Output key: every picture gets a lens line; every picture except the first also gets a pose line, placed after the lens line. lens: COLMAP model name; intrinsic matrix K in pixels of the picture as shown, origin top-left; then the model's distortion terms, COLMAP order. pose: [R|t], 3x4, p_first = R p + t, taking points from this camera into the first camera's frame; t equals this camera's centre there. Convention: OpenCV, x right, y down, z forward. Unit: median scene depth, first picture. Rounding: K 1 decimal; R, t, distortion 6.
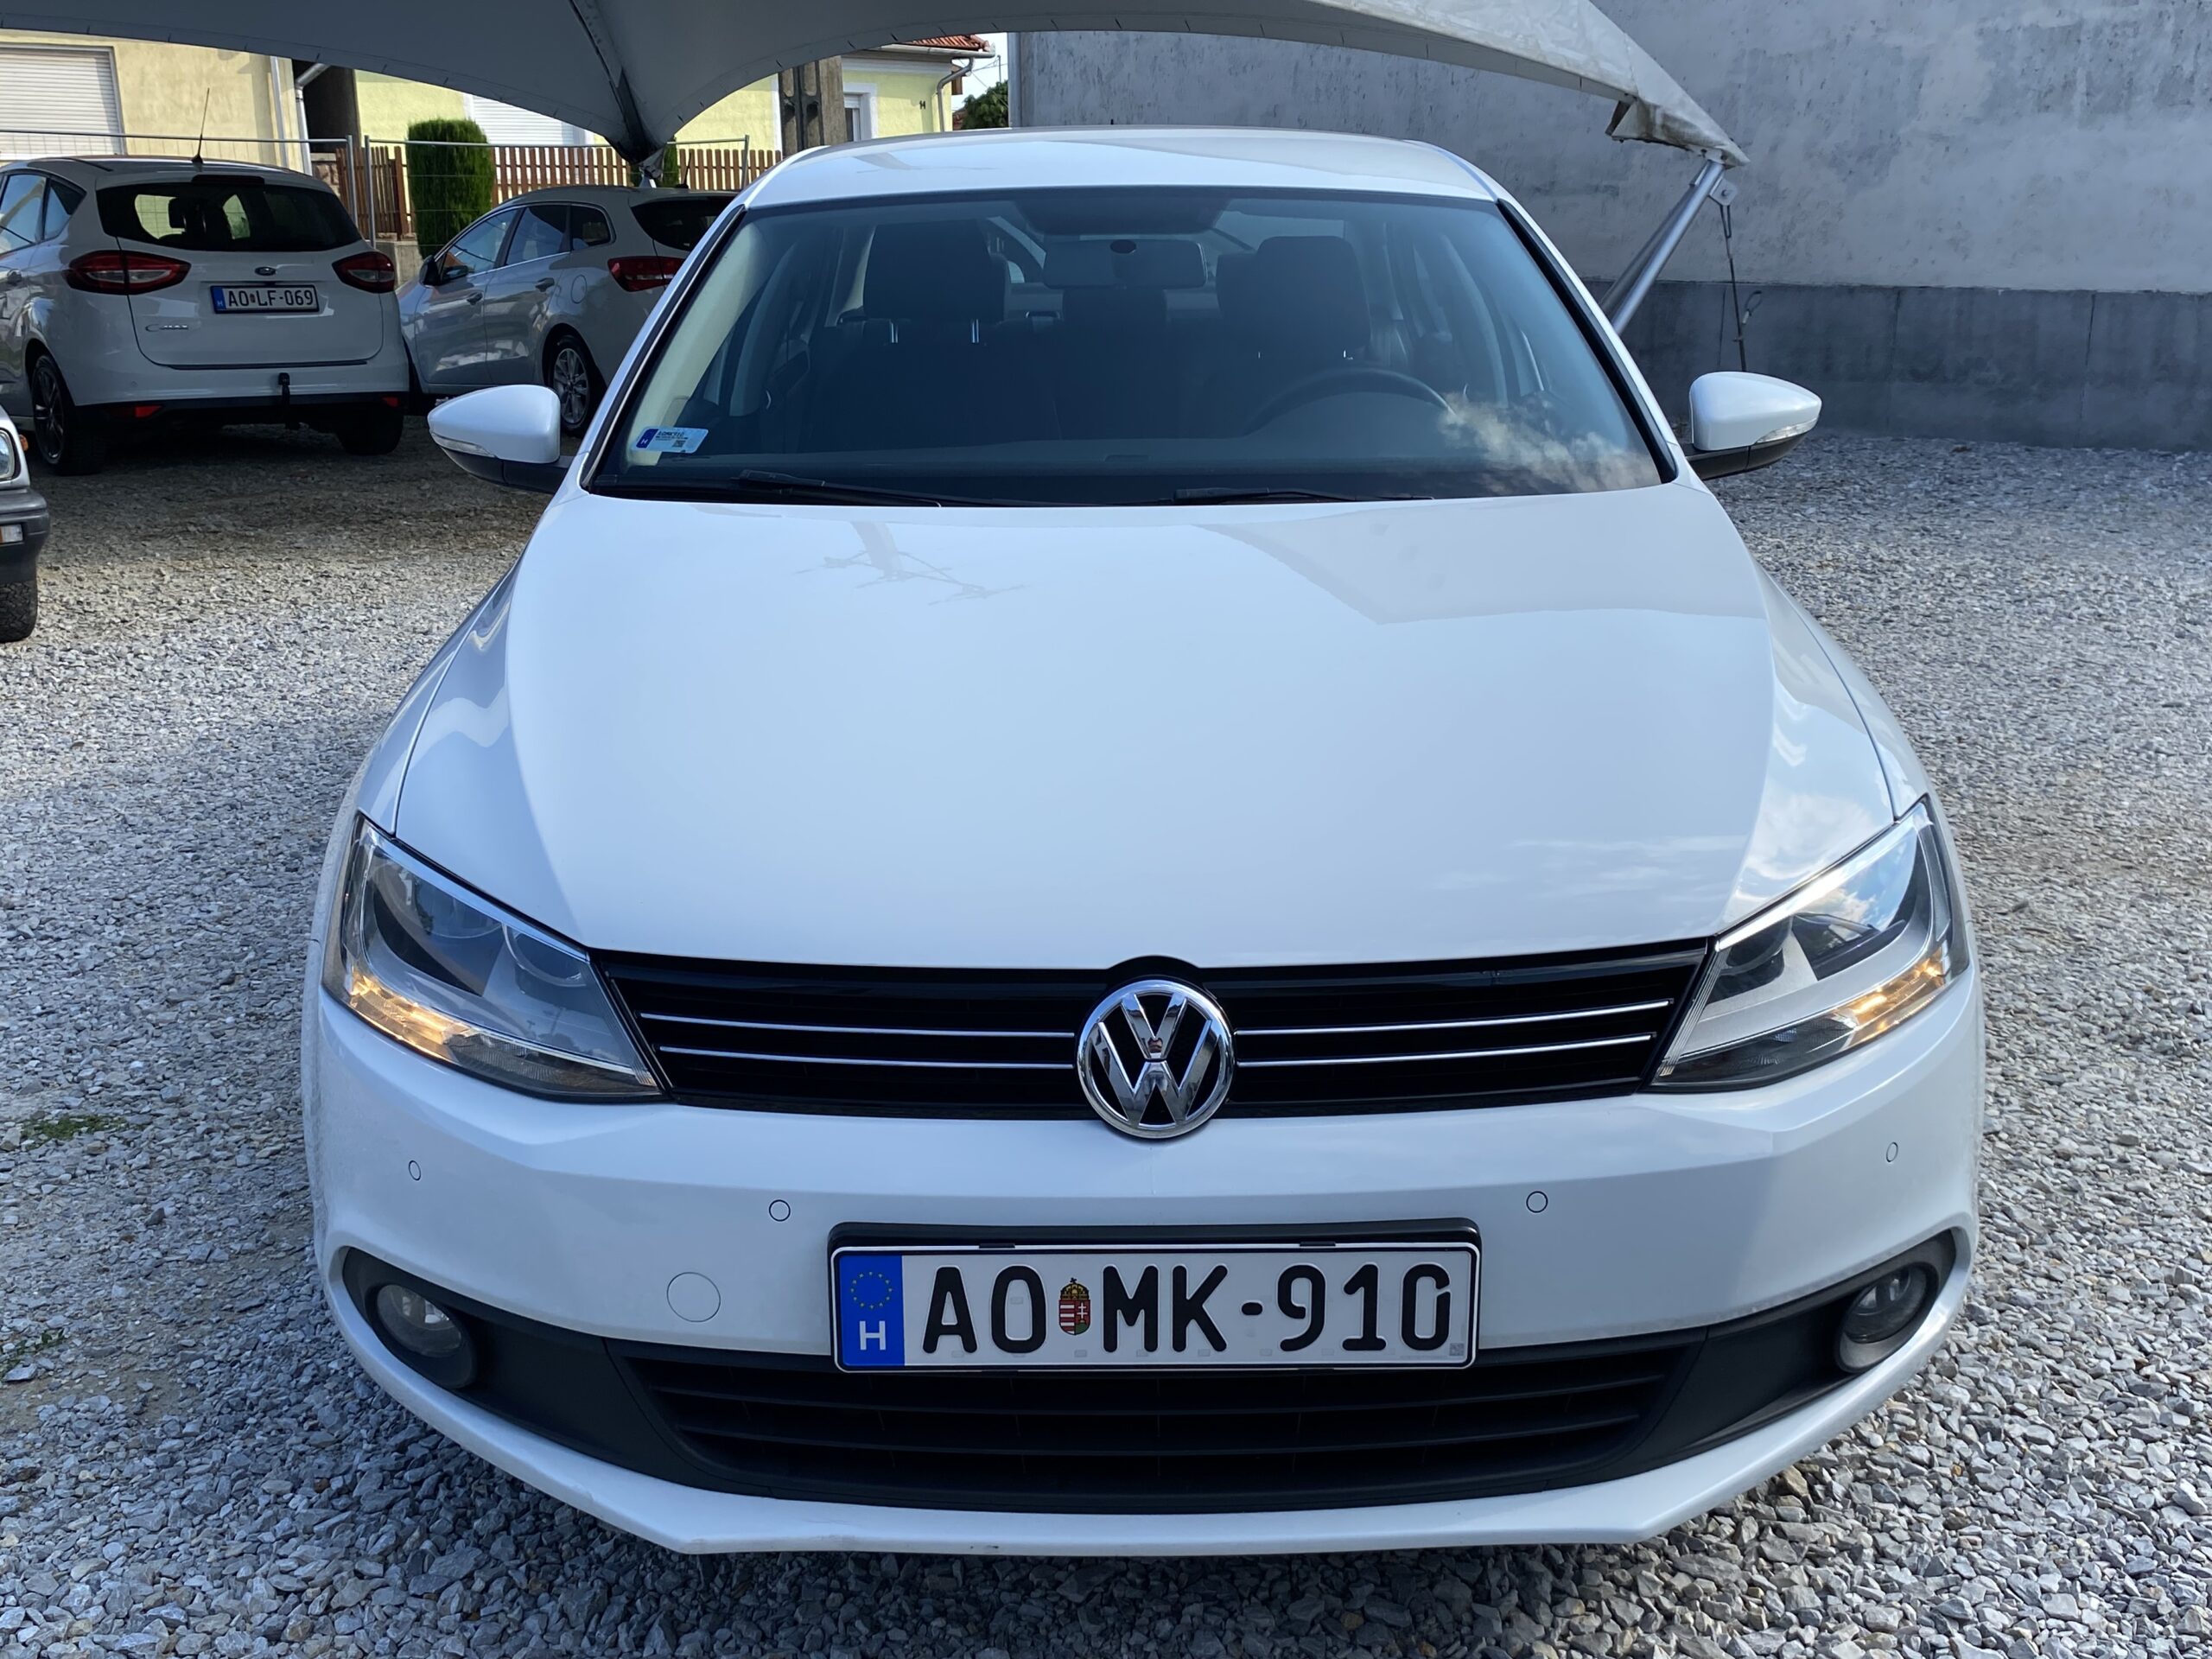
lens RADIAL K [[2140.7, 0, 1100.1], [0, 2140.7, 815.7], [0, 0, 1]] dist [0.001716, 0.000000]
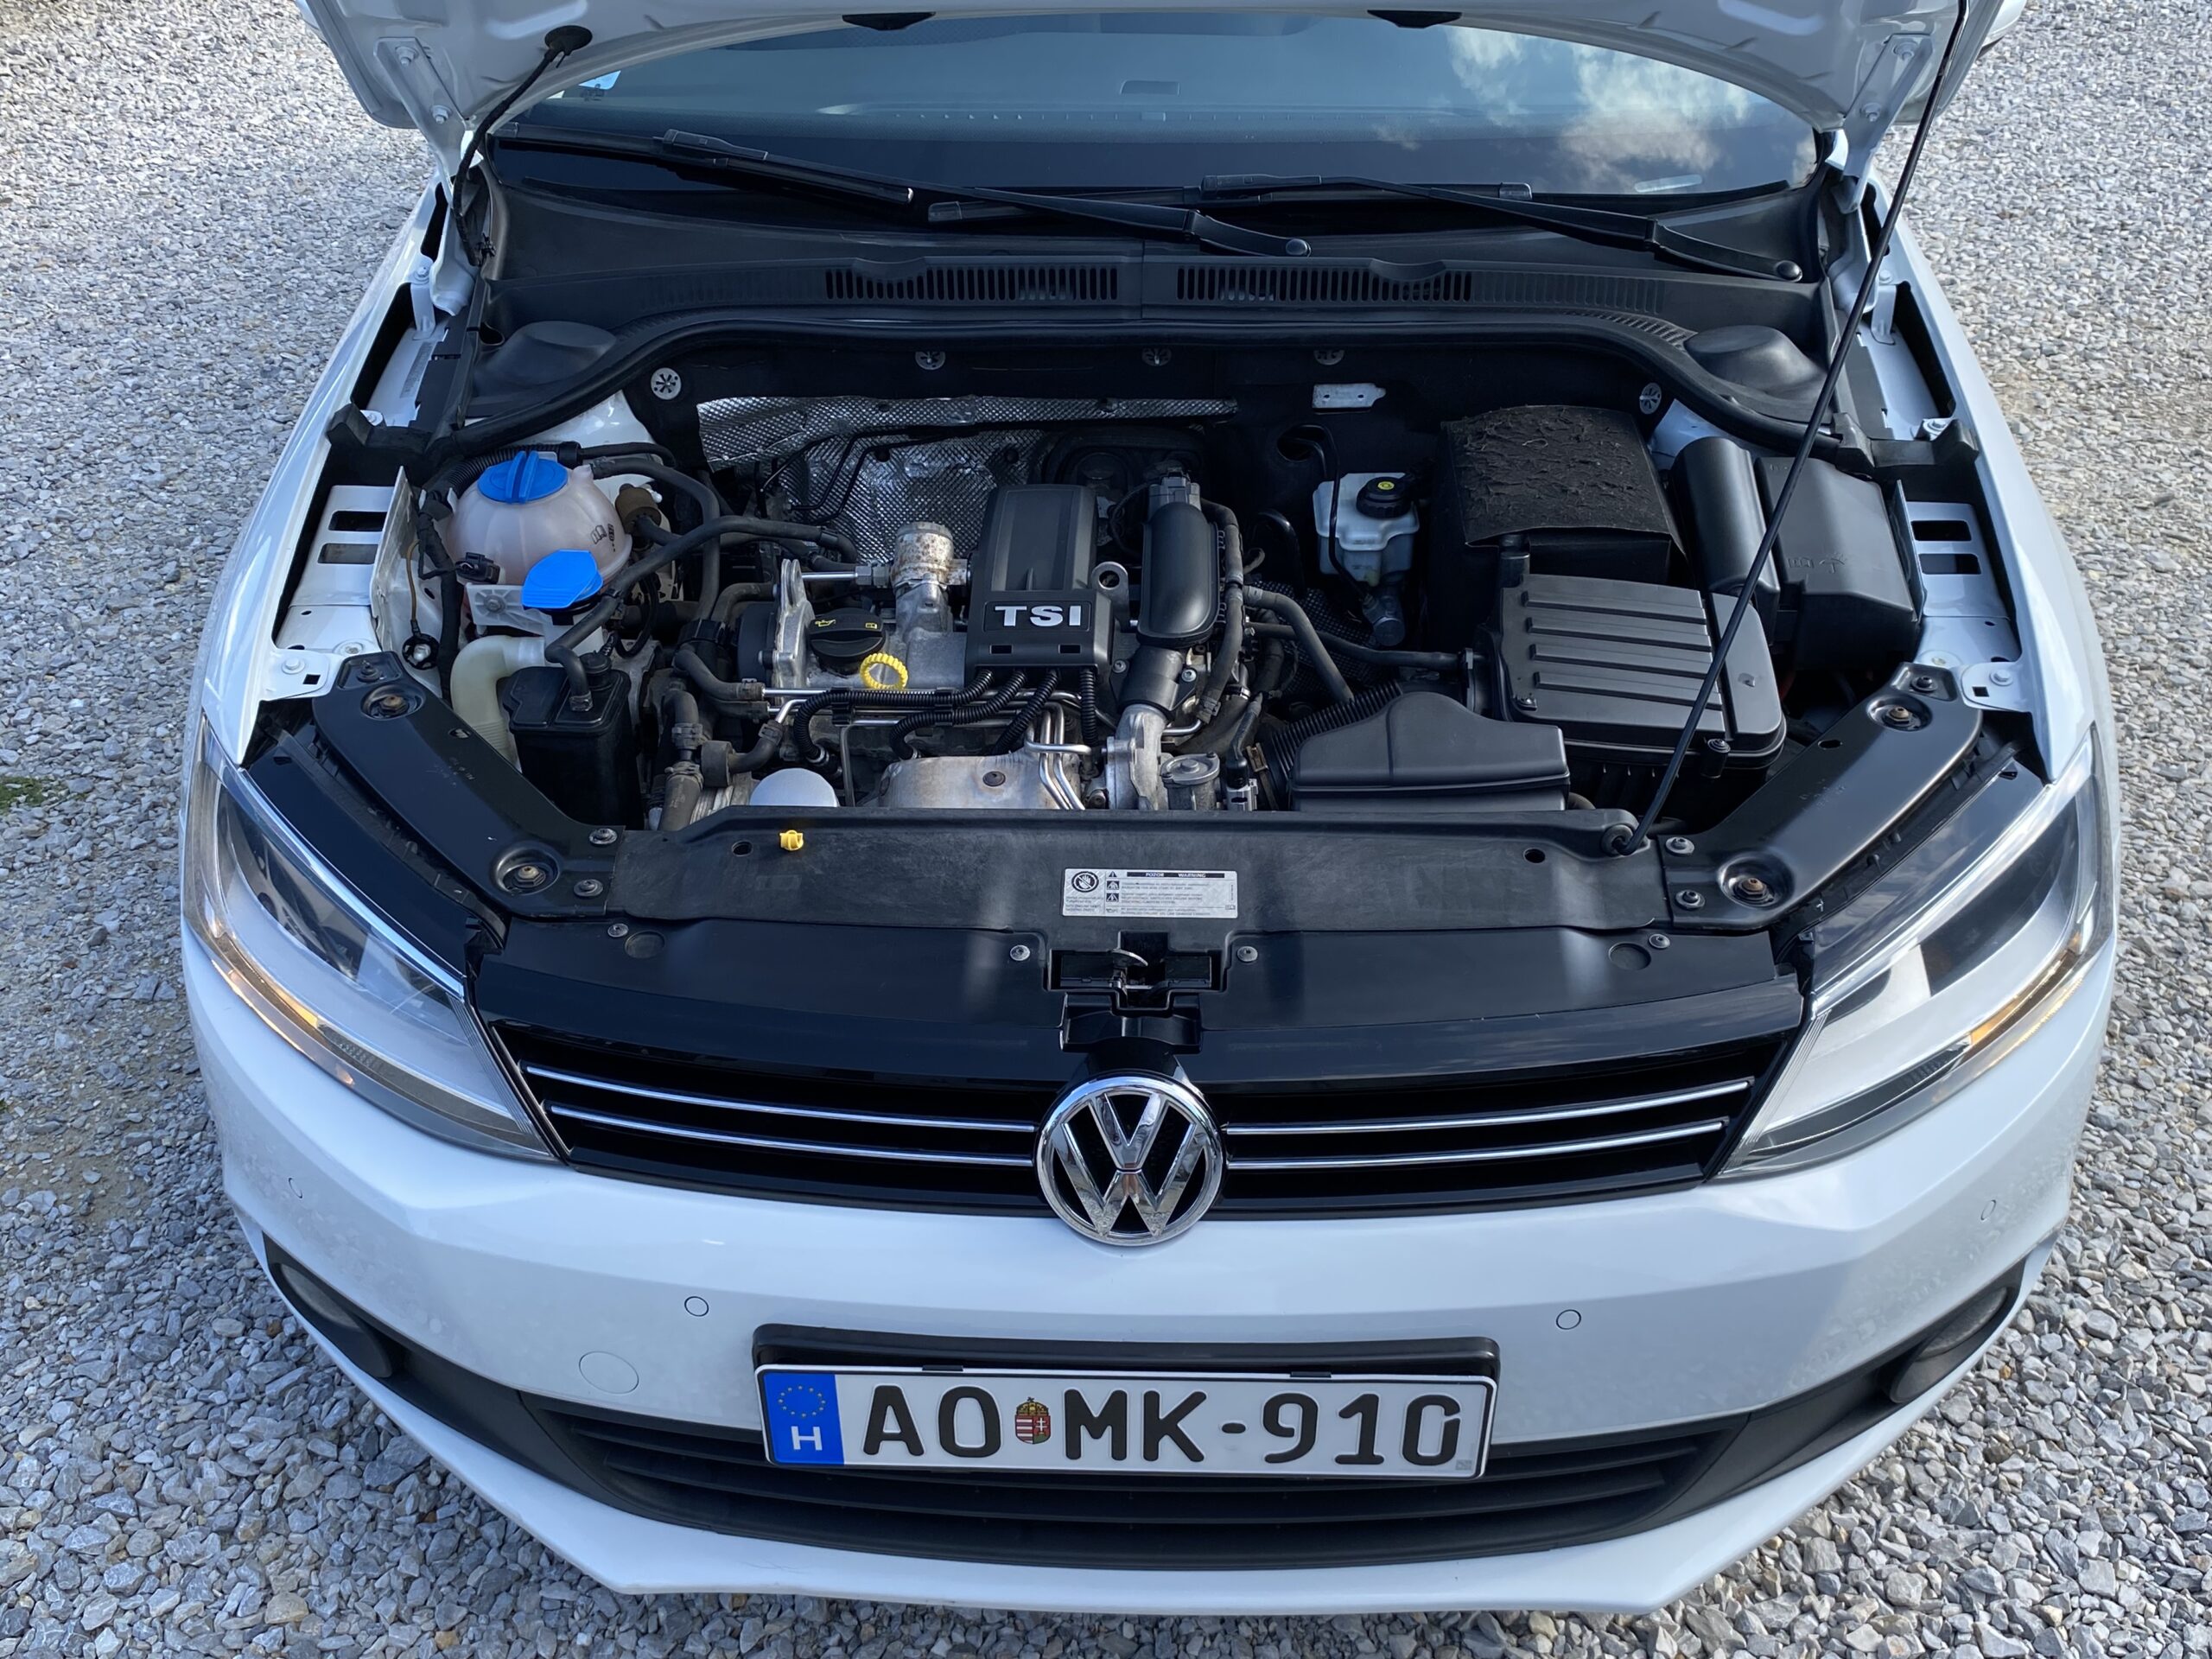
lens RADIAL K [[2140.7, 0, 1105.5], [0, 2140.7, 831.1], [0, 0, 1]] dist [0.001716, 0.000000]
pose [[0.999535, 0.018614, -0.024137, 0.027951], [-0.009378, 0.941259, 0.337555, -0.238706], [0.029002, -0.337172, 0.940996, 0.201170]]
